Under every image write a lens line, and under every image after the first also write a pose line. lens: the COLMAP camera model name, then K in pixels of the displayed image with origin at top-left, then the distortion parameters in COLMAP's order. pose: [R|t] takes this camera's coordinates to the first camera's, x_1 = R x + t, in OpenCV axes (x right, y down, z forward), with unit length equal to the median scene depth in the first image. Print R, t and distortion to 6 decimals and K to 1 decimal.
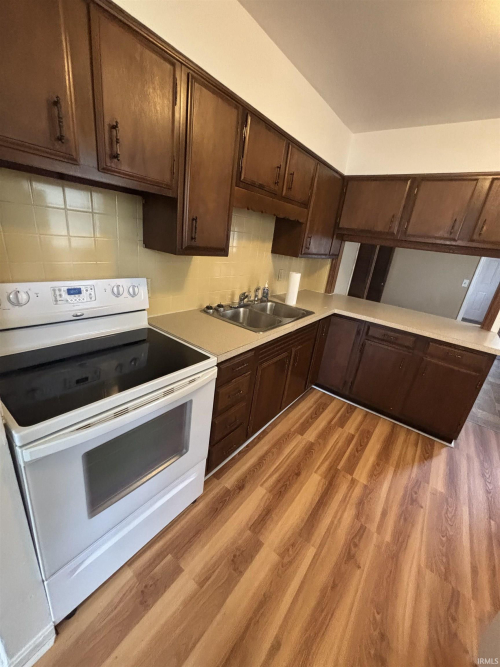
lens RADIAL K [[269.3, 0, 253.5], [0, 269.3, 333.8], [0, 0, 1]] dist [0.004931, 0.000402]
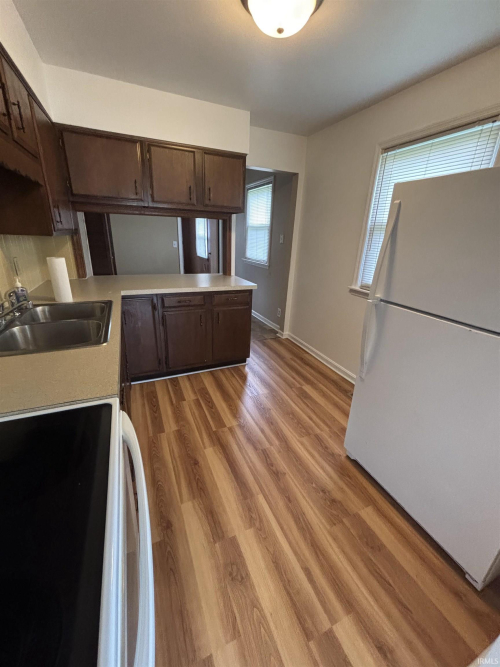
lens RADIAL K [[269.3, 0, 252.5], [0, 269.3, 331.9], [0, 0, 1]] dist [0.004931, 0.000402]
pose [[0.490229, -0.390962, 0.778990, -0.259388], [0.315801, 0.912698, 0.259330, -0.074743], [-0.812370, 0.118875, 0.570897, 0.205732]]
